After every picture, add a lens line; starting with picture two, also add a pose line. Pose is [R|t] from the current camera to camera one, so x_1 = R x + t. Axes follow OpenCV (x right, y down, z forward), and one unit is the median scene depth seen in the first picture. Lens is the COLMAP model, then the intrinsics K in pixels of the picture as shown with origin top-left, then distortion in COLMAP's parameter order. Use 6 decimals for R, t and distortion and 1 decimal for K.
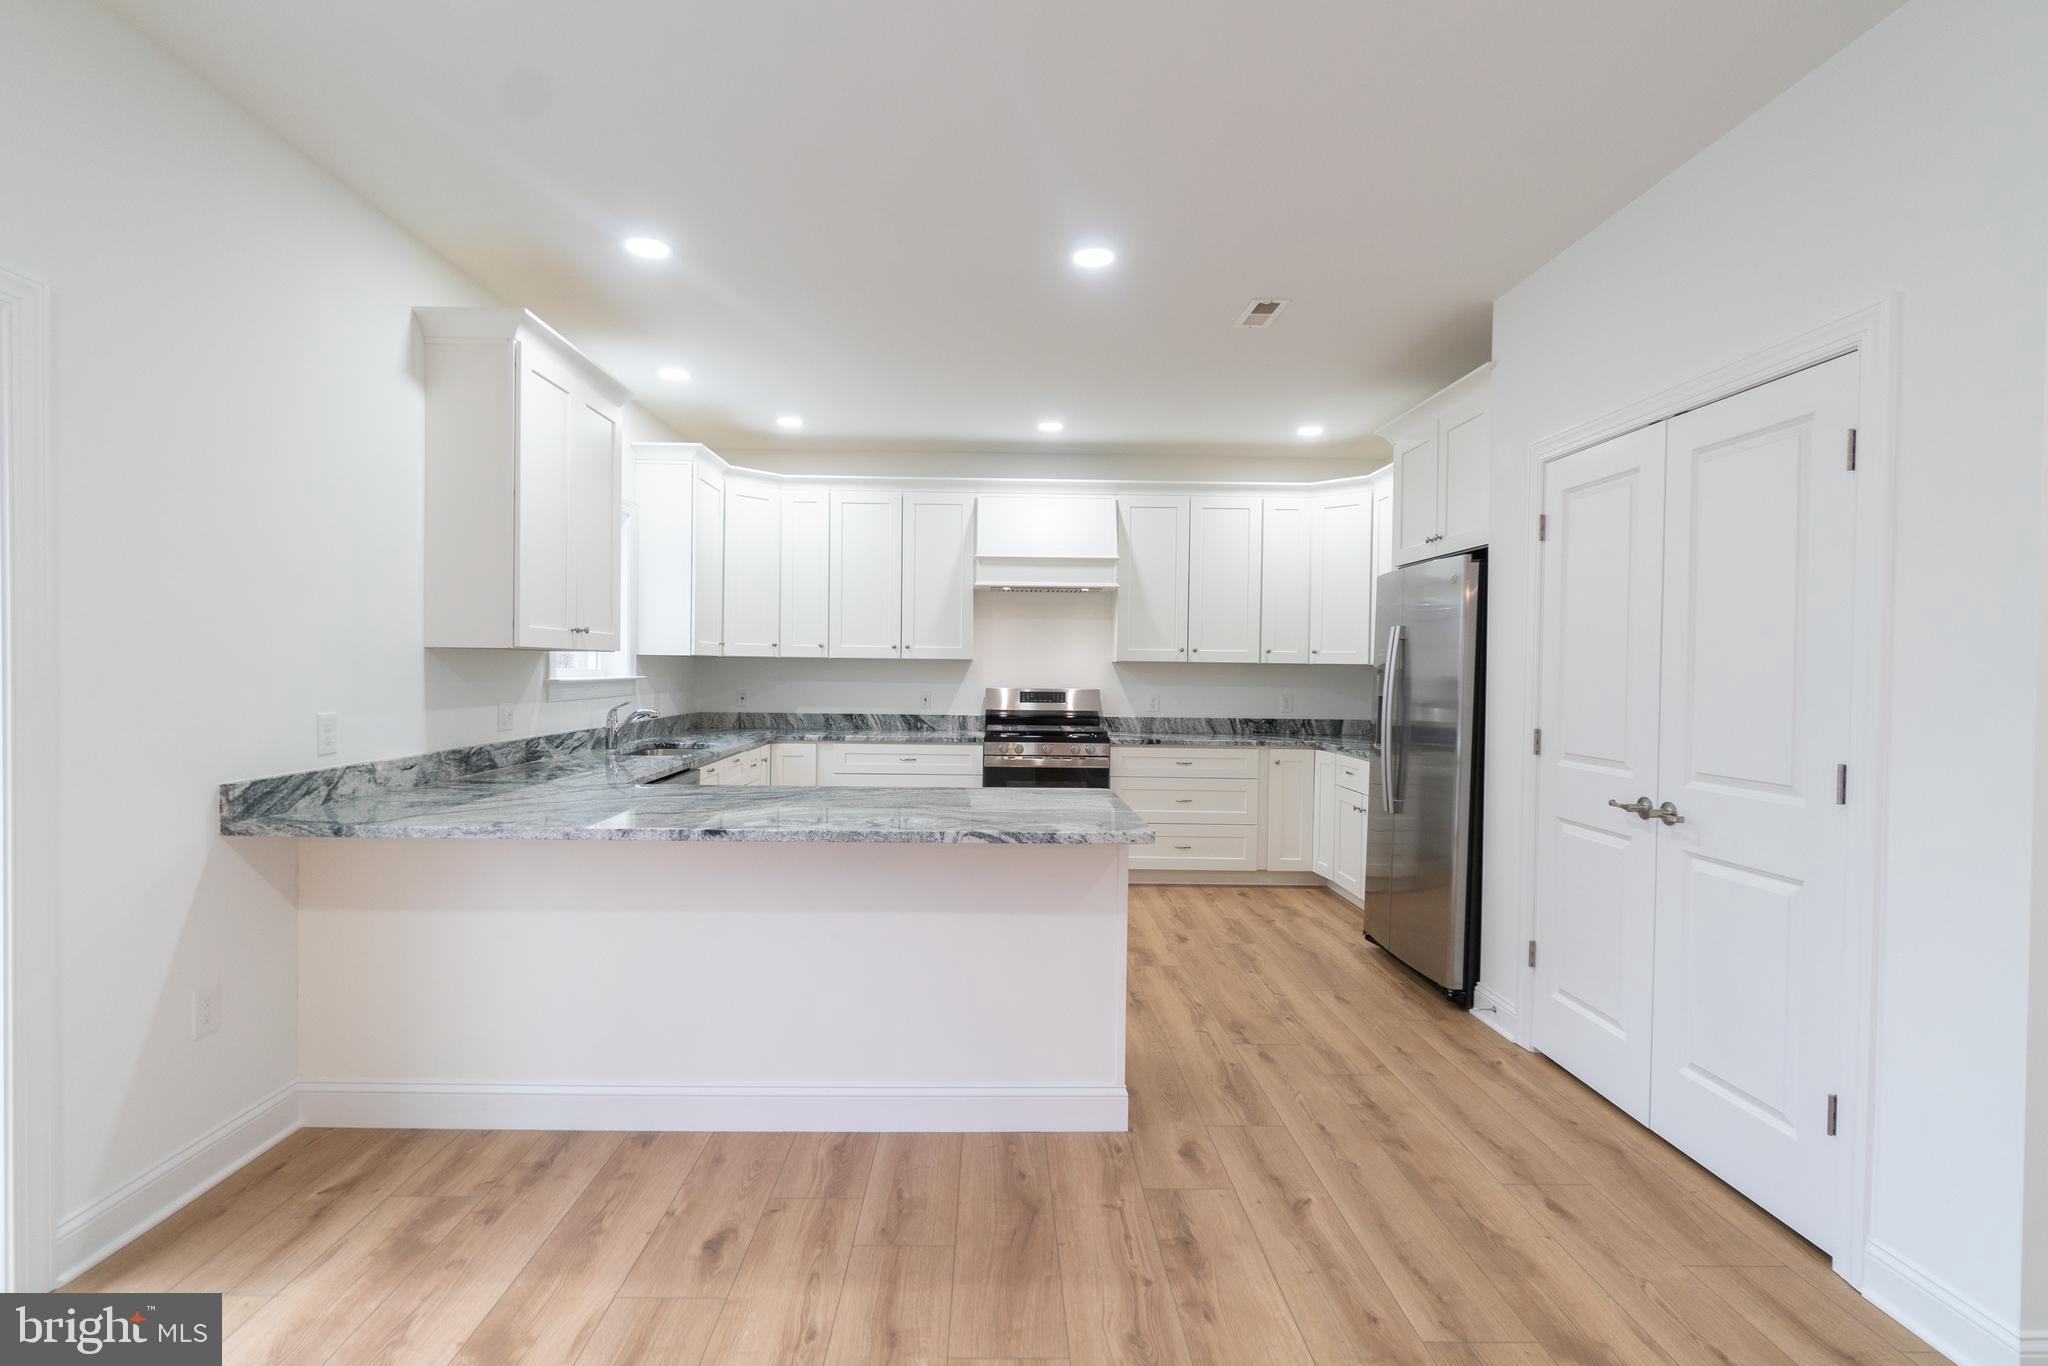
lens RADIAL K [[974.1, 0, 1006.3], [0, 974.1, 683.2], [0, 0, 1]] dist [-0.002129, 0.000246]
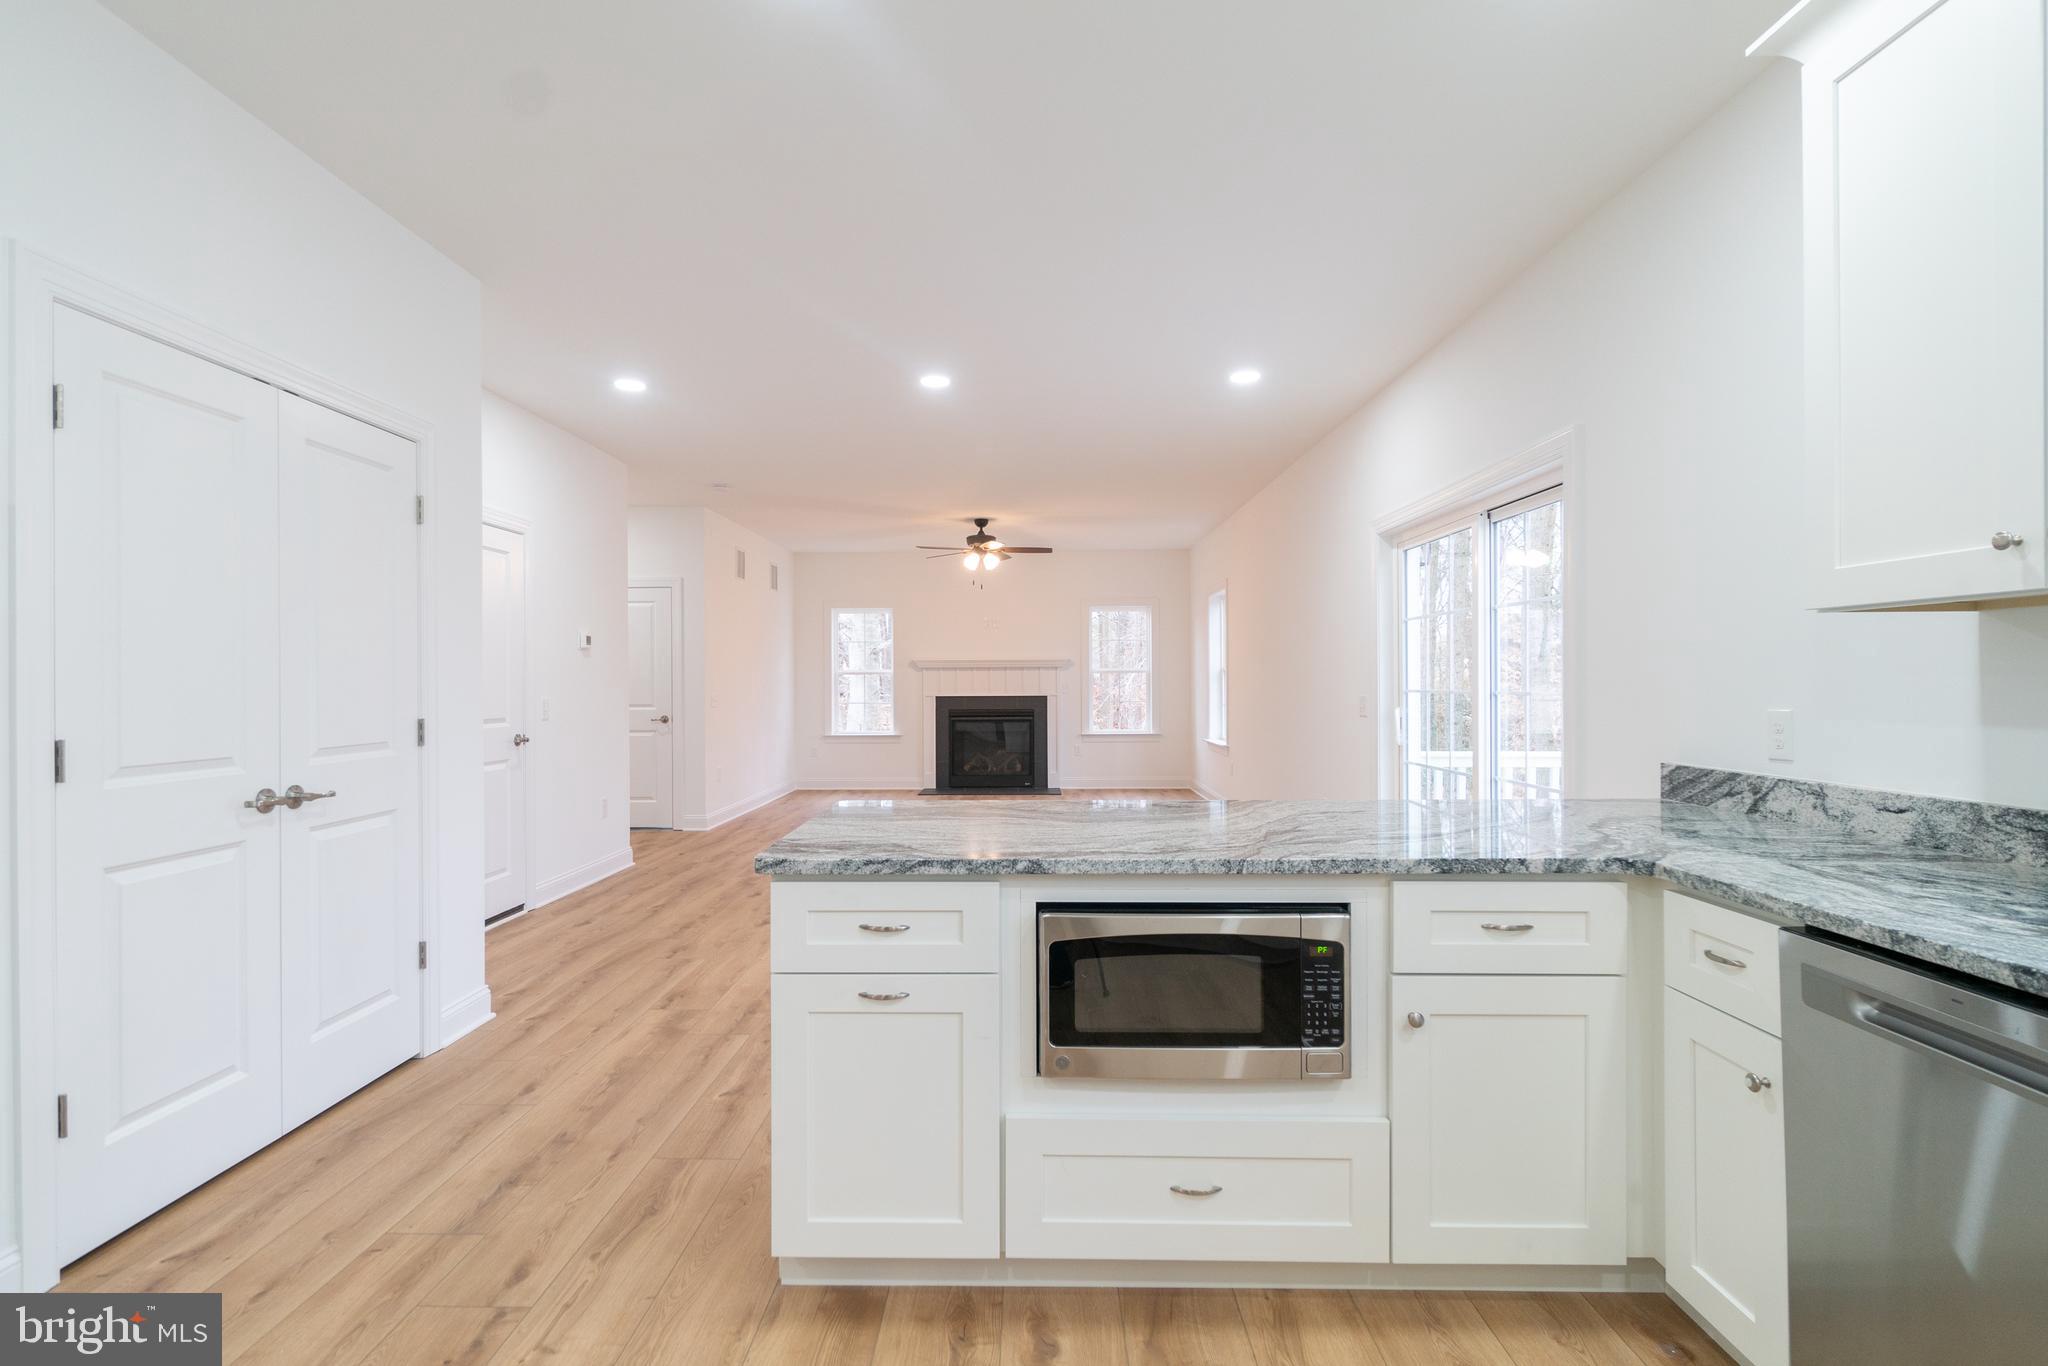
lens RADIAL K [[974.1, 0, 1006.3], [0, 974.1, 683.2], [0, 0, 1]] dist [-0.002129, 0.000246]
pose [[-0.999205, -0.008077, 0.039046, -0.045614], [-0.007368, 0.999806, 0.018264, -0.001855], [-0.039186, 0.017962, -0.999070, 1.183766]]
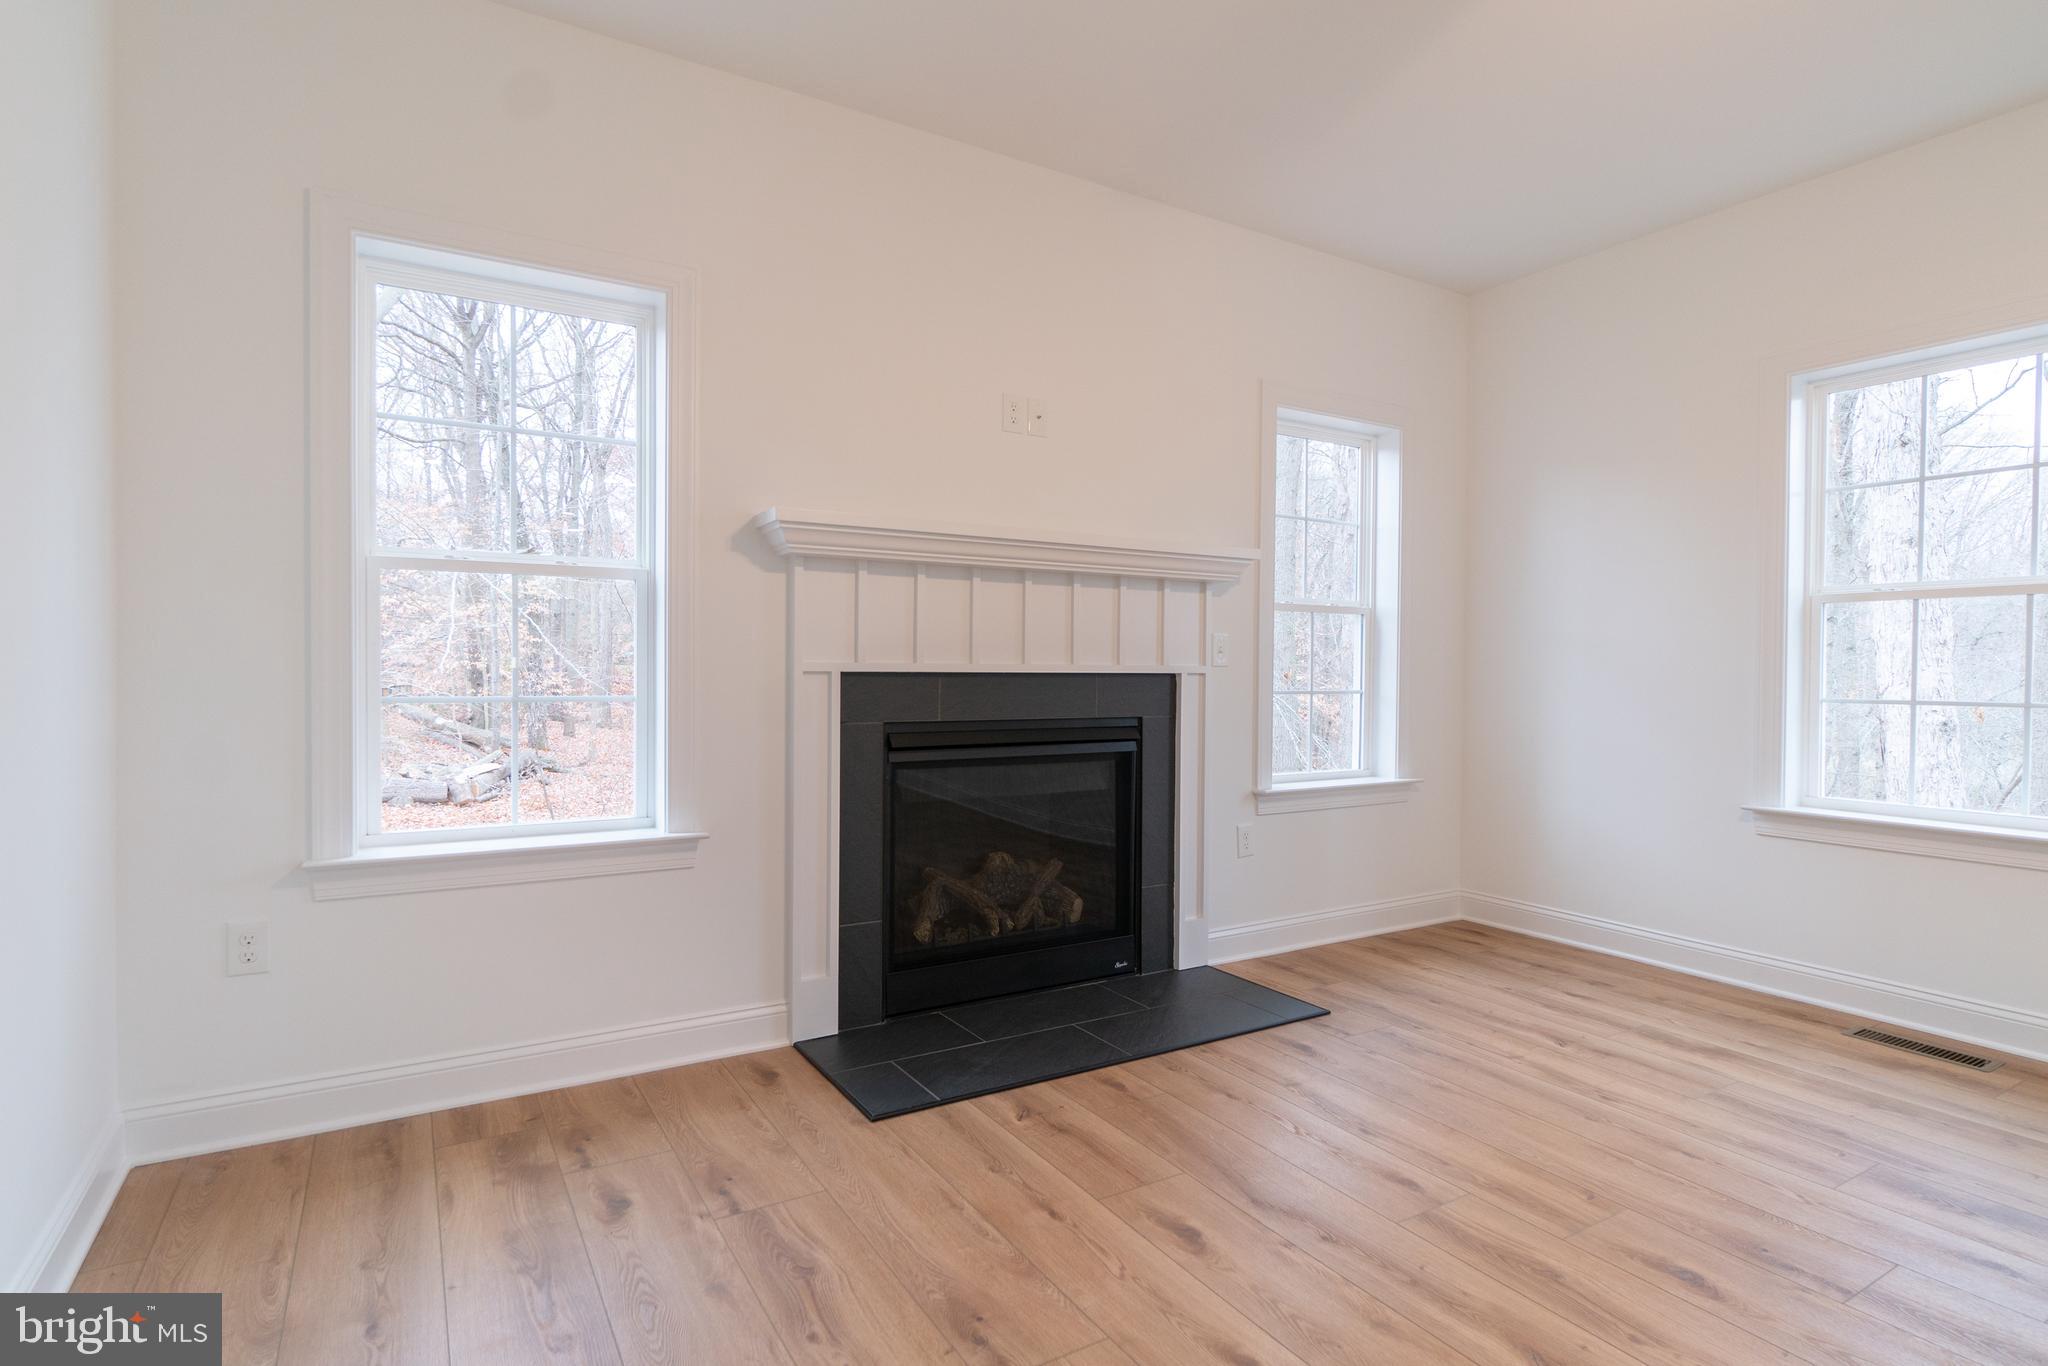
lens RADIAL K [[1041.1, 0, 1024.0], [0, 1041.1, 683.0], [0, 0, 1]] dist [0.002165, 0.000016]
pose [[-0.865679, -0.011636, -0.500465, 0.471076], [-0.027150, 0.999350, 0.023727, 0.067259], [0.499864, 0.034128, -0.865432, -0.670496]]
